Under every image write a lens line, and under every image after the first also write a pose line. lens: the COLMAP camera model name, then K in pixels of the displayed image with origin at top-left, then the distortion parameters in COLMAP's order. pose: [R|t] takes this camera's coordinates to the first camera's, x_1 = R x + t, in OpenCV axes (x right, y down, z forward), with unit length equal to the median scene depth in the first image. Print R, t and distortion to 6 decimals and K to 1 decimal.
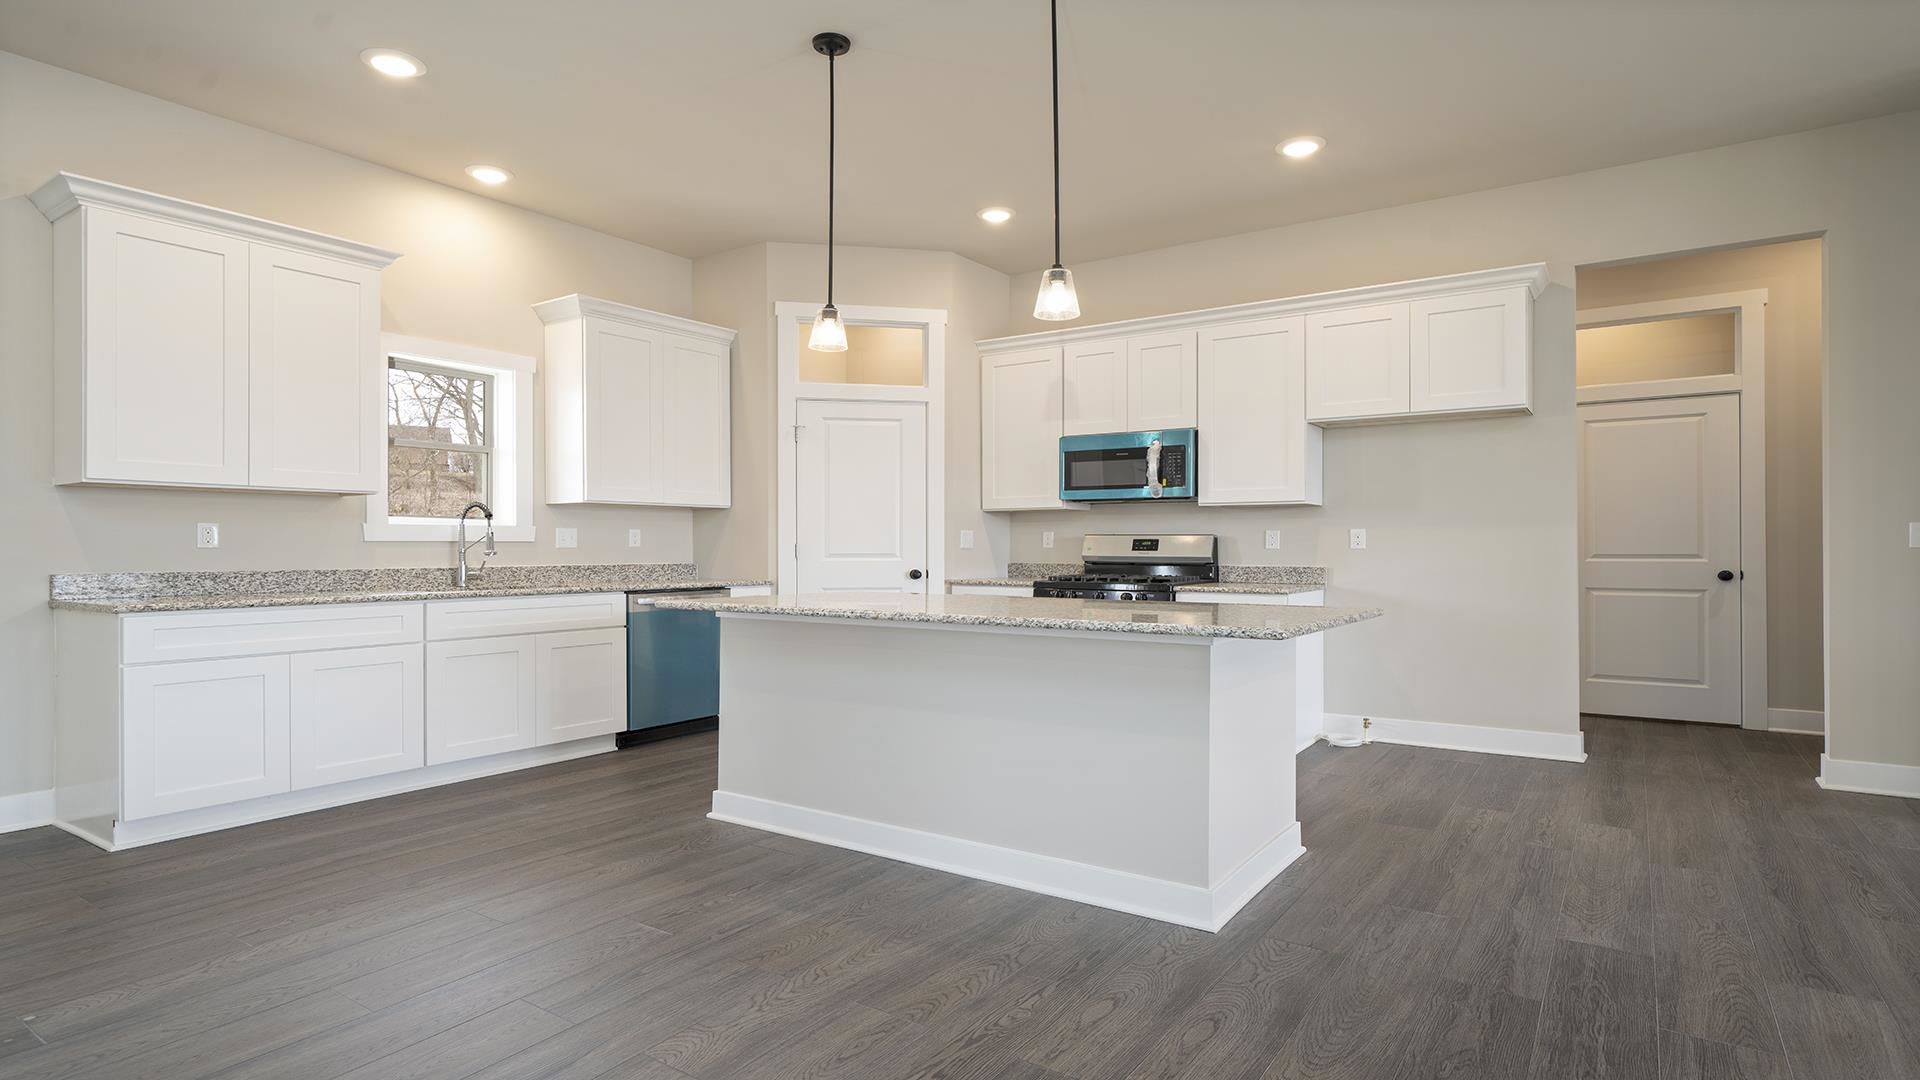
lens RADIAL K [[998.5, 0, 958.4], [0, 998.5, 541.0], [0, 0, 1]] dist [0.004332, 0.000923]
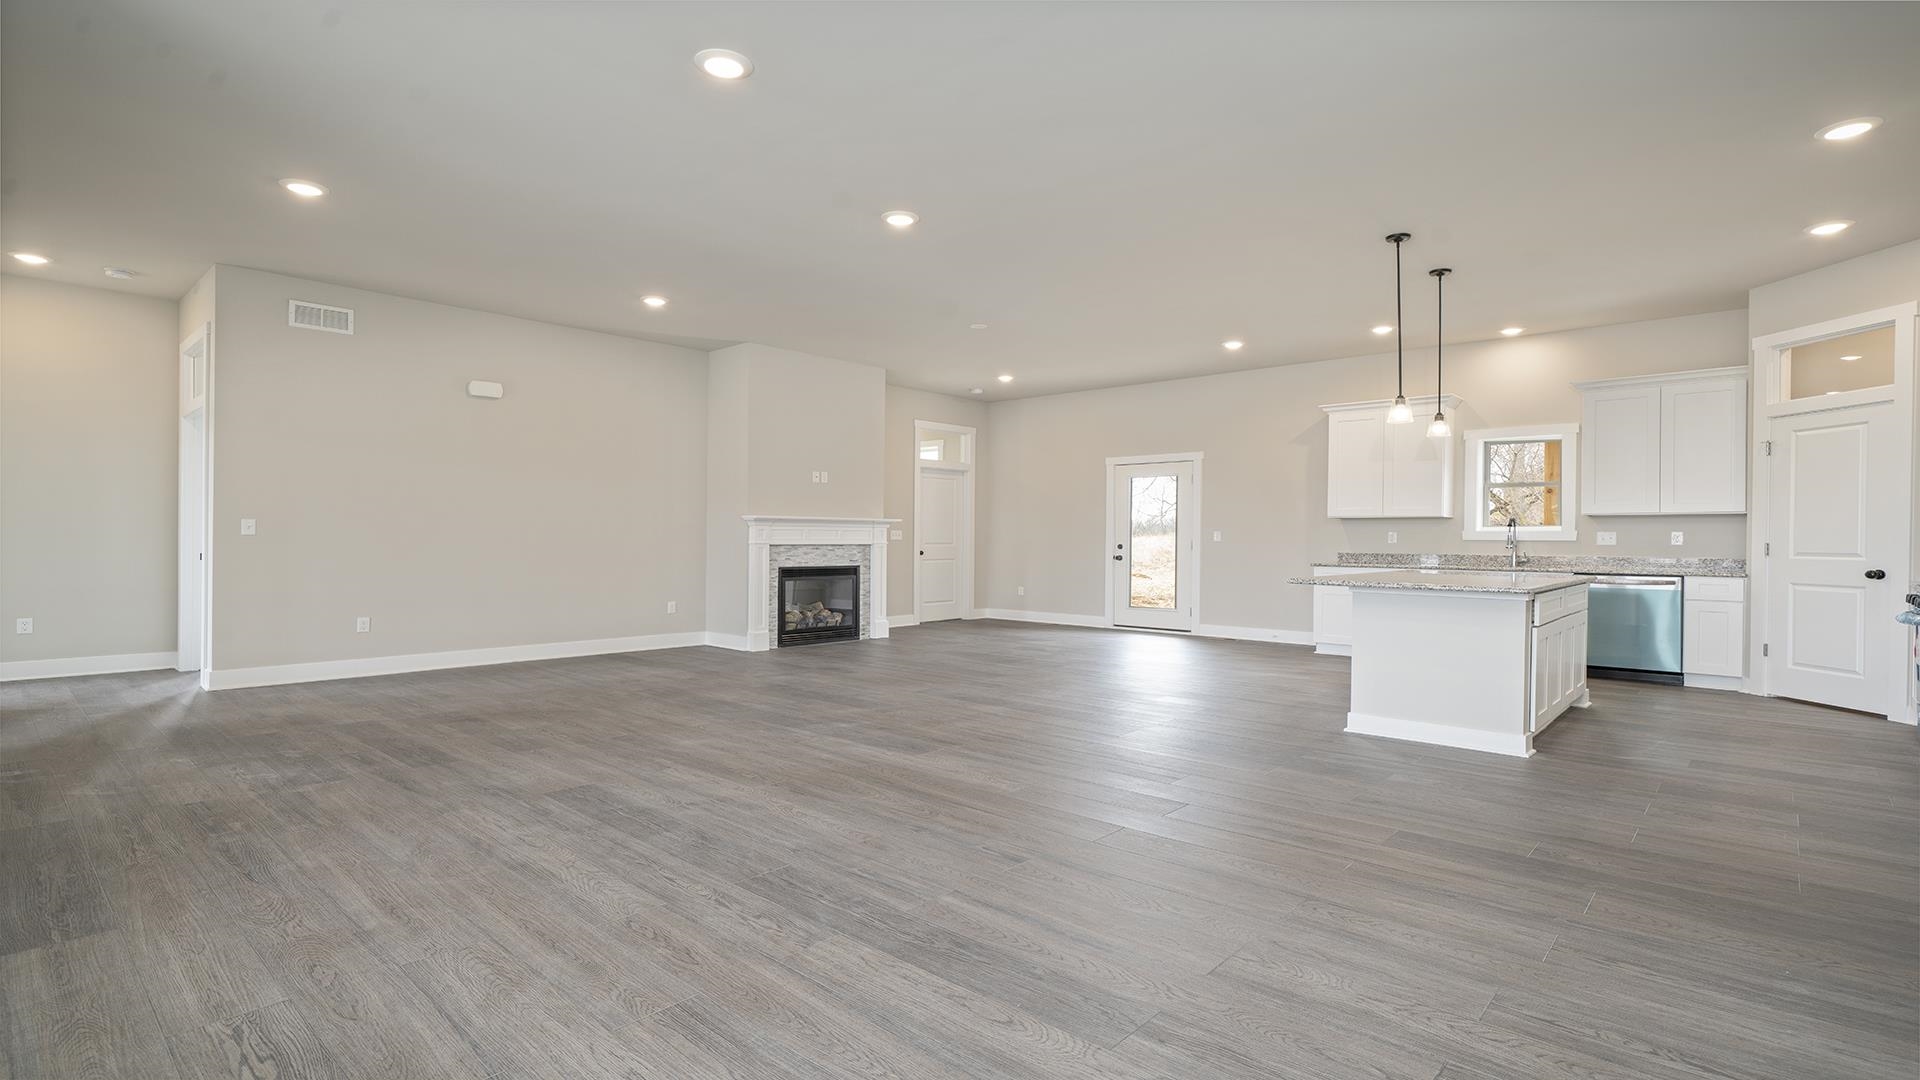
lens RADIAL K [[883.0, 0, 958.4], [0, 883.0, 542.3], [0, 0, 1]] dist [-0.003713, -0.000143]
pose [[-0.138279, 0.004298, -0.990384, 1.034753], [-0.001545, 0.999988, 0.004555, -0.001903], [0.990392, 0.002160, -0.138270, 0.230537]]
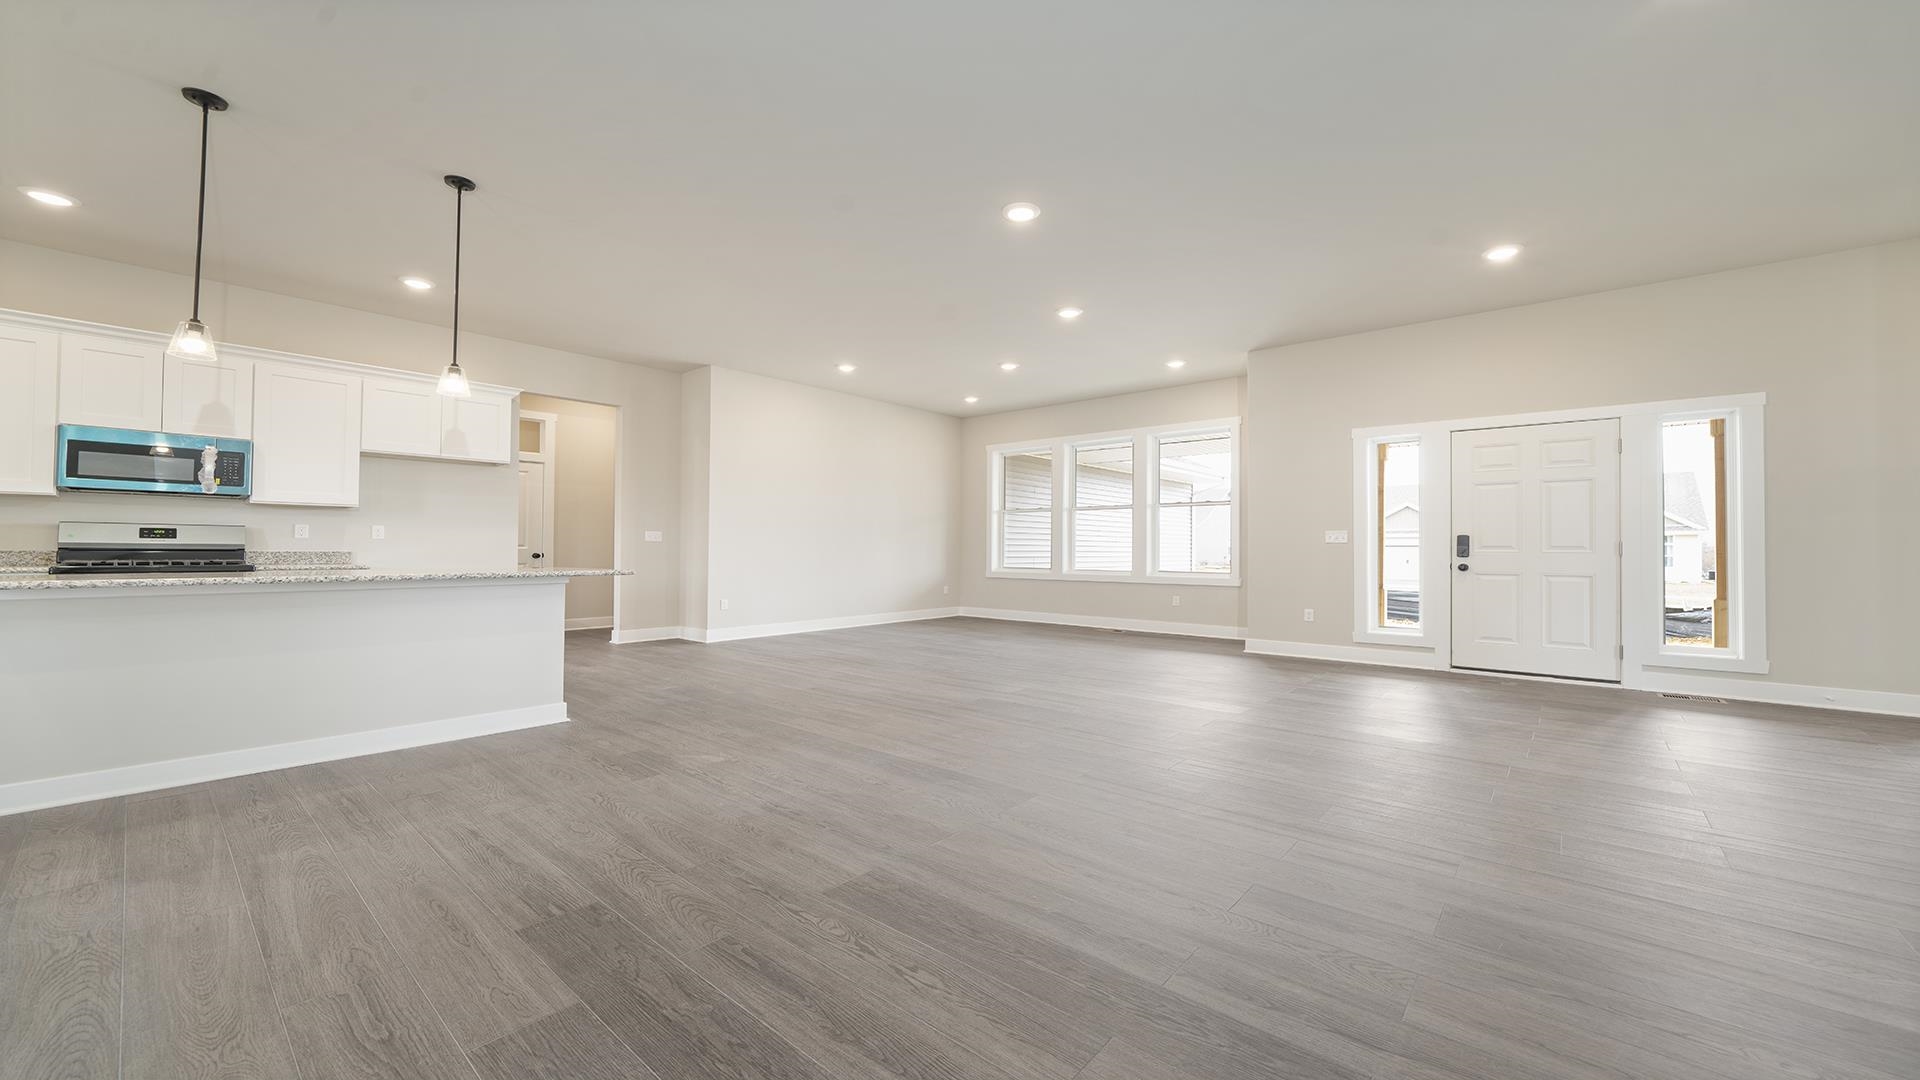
lens RADIAL K [[721.1, 0, 953.8], [0, 721.1, 539.9], [0, 0, 1]] dist [0.001622, 0.000021]
pose [[0.120249, 0.013090, 0.992657, -0.564092], [-0.011285, 0.999866, -0.011818, 0.012305], [-0.992680, -0.009782, 0.120381, 0.015910]]
